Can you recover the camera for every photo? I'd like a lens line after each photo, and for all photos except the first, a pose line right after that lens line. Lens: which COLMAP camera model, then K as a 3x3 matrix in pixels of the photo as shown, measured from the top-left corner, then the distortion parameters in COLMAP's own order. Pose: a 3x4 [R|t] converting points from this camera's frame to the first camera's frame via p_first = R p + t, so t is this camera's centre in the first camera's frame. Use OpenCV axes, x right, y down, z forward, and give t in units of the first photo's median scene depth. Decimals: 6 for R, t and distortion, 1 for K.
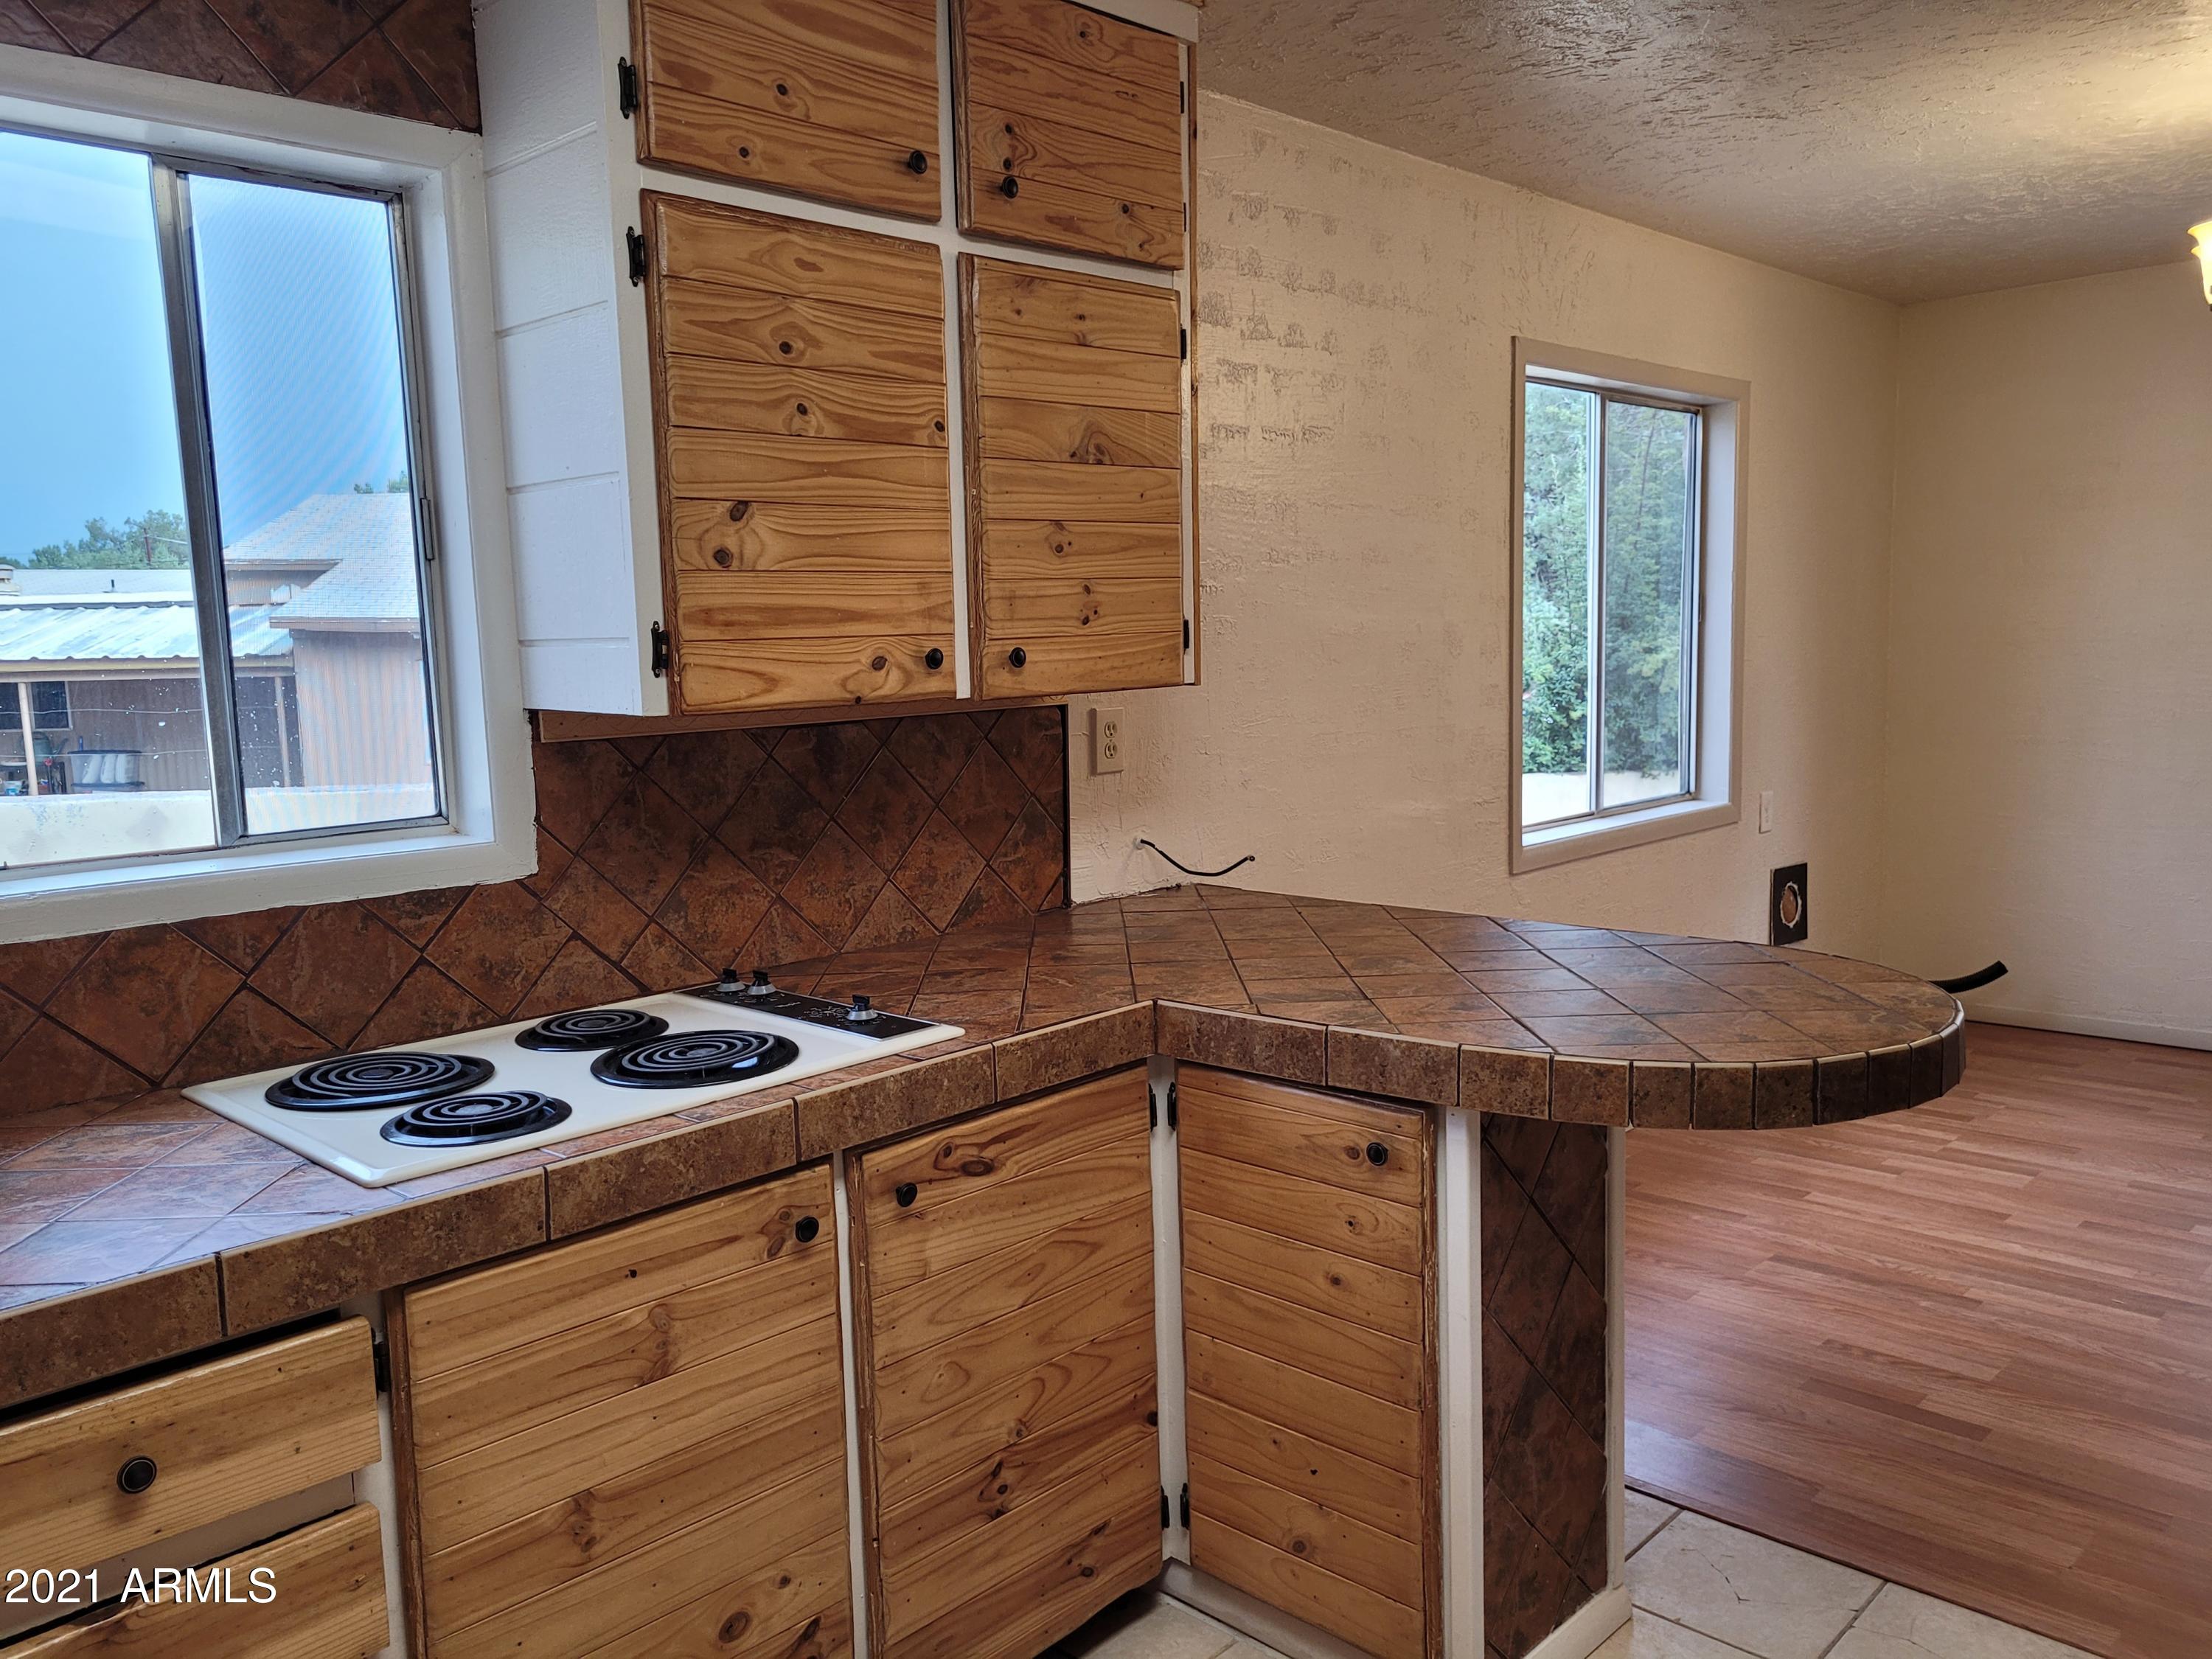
lens RADIAL K [[1653.3, 0, 1106.0], [0, 1653.3, 829.5], [0, 0, 1]] dist [0.038738, -0.026063]
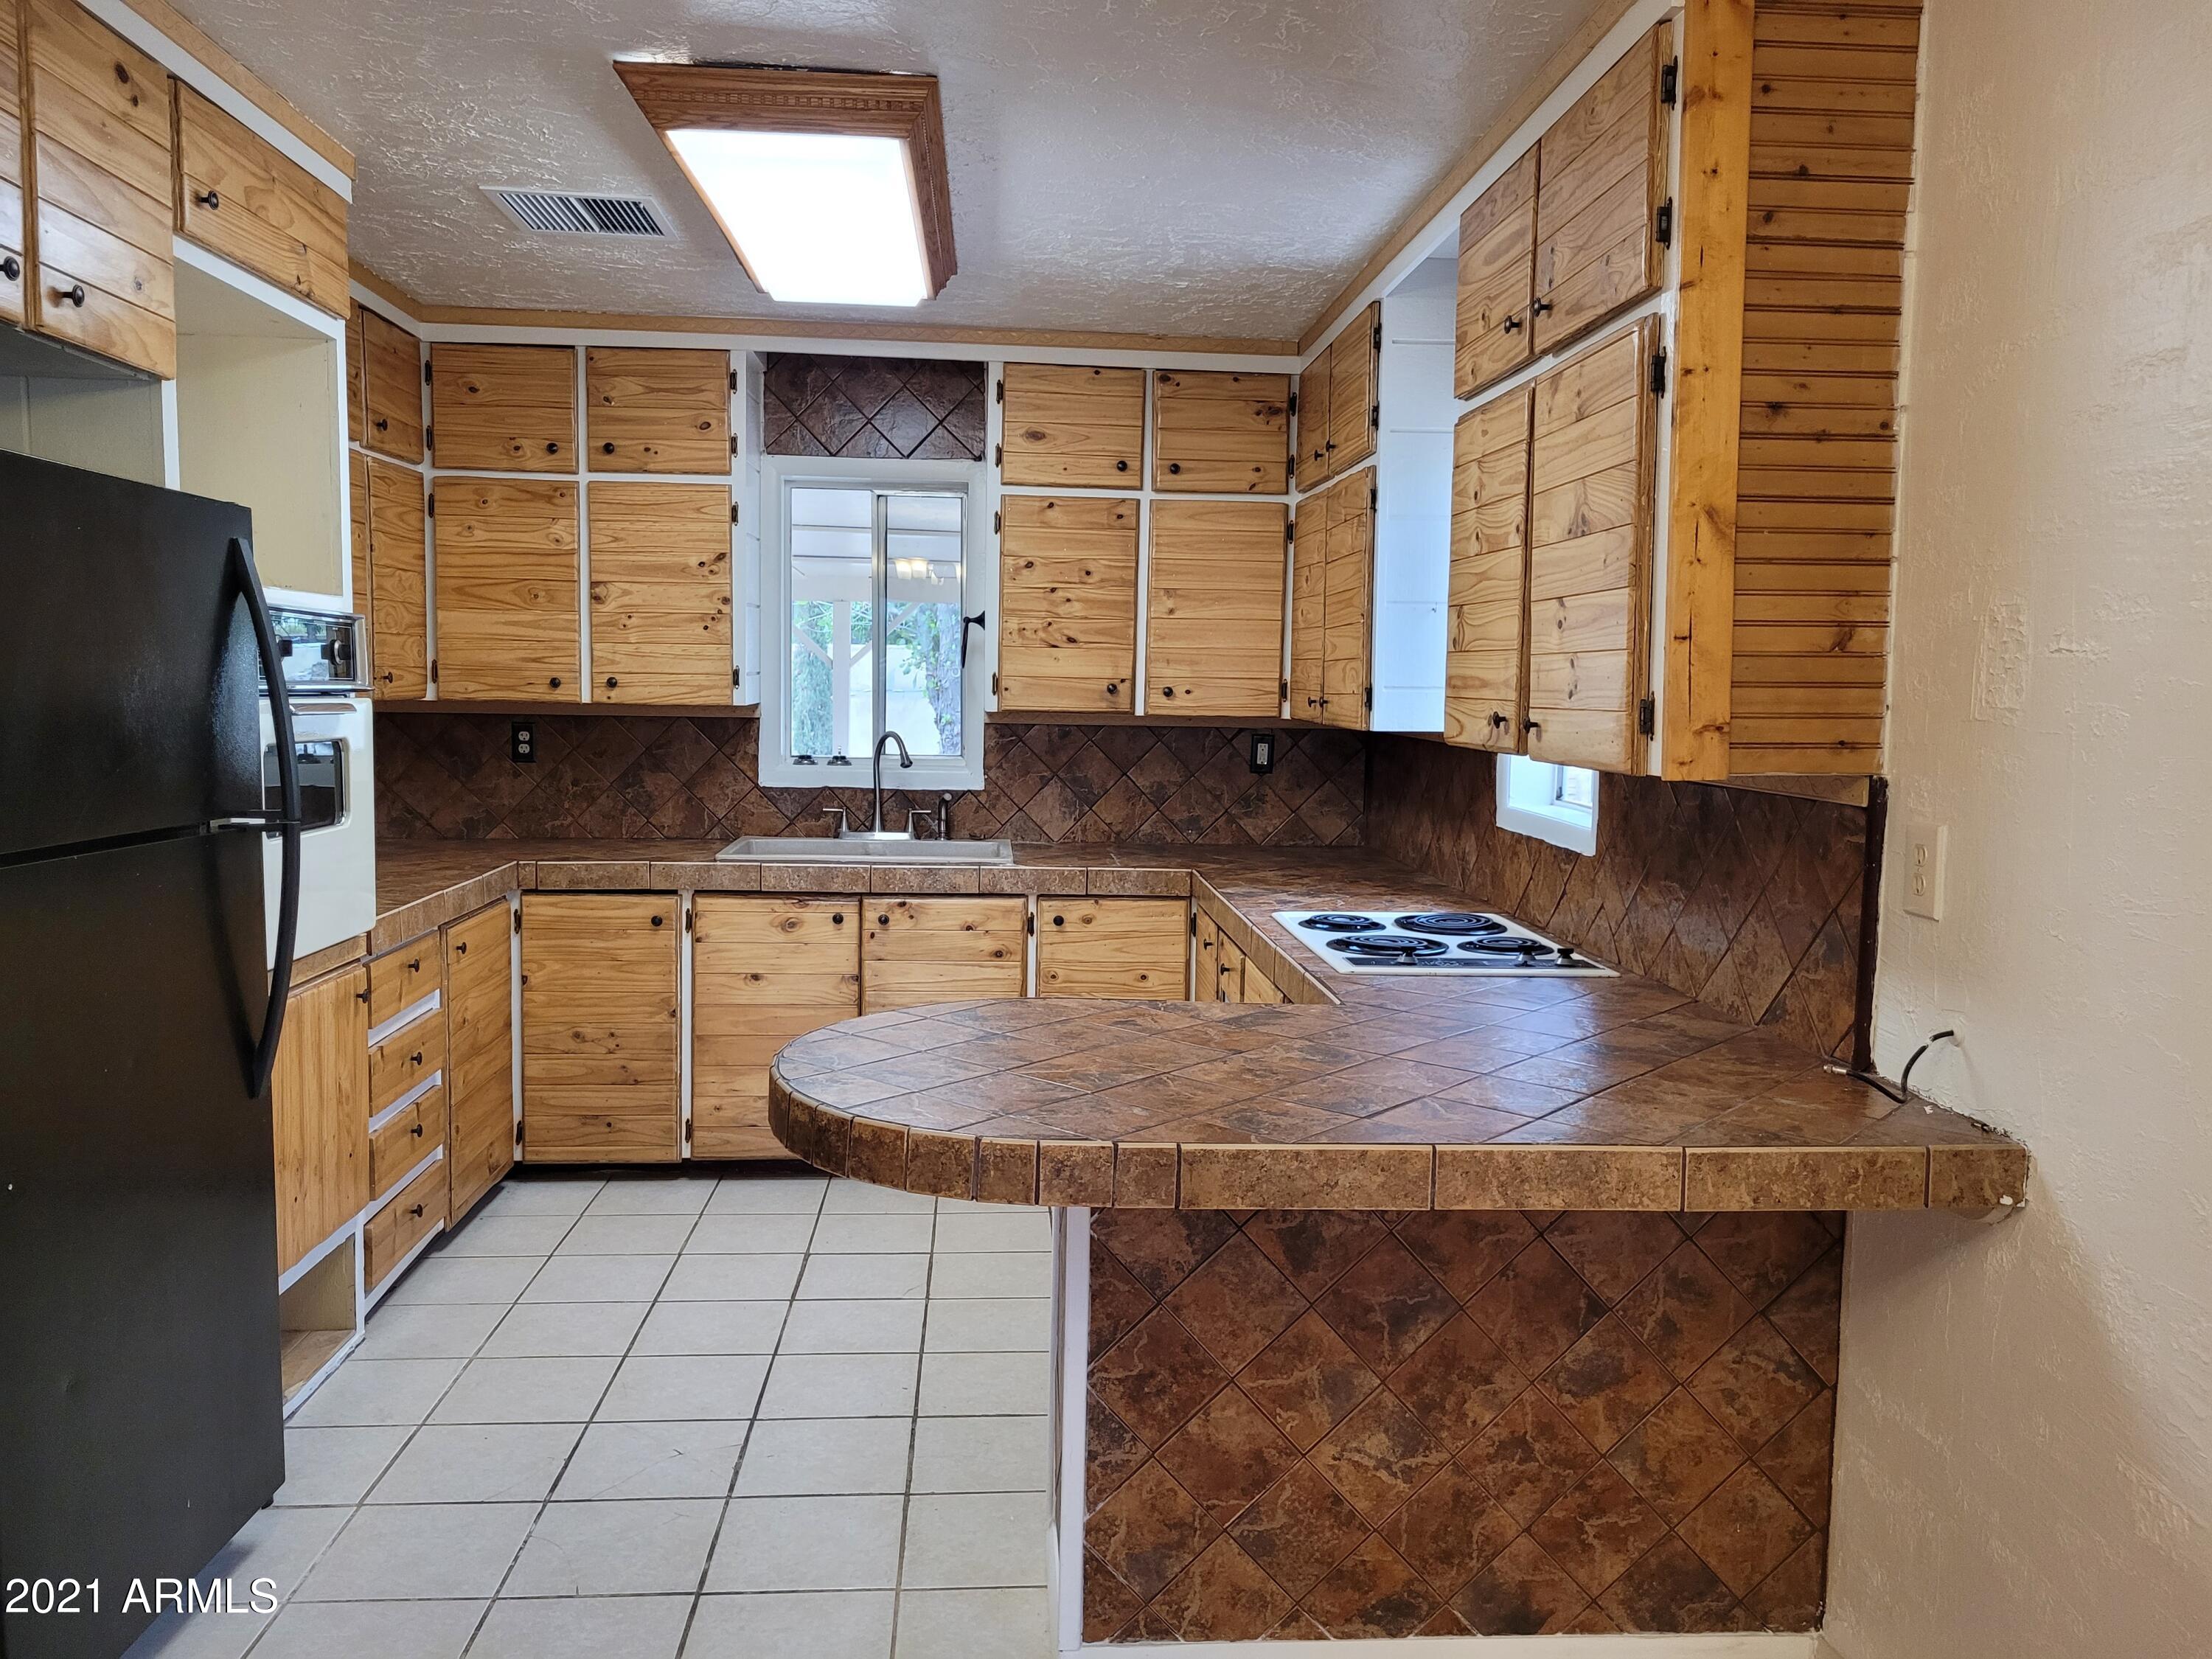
lens RADIAL K [[1683.1, 0, 1144.0], [0, 1683.1, 830.0], [0, 0, 1]] dist [0.033835, -0.013816]
pose [[-0.644106, 0.085175, -0.760179, 1.034622], [-0.095597, 0.977027, 0.190473, -0.238996], [0.758939, 0.195356, -0.621166, 1.609286]]
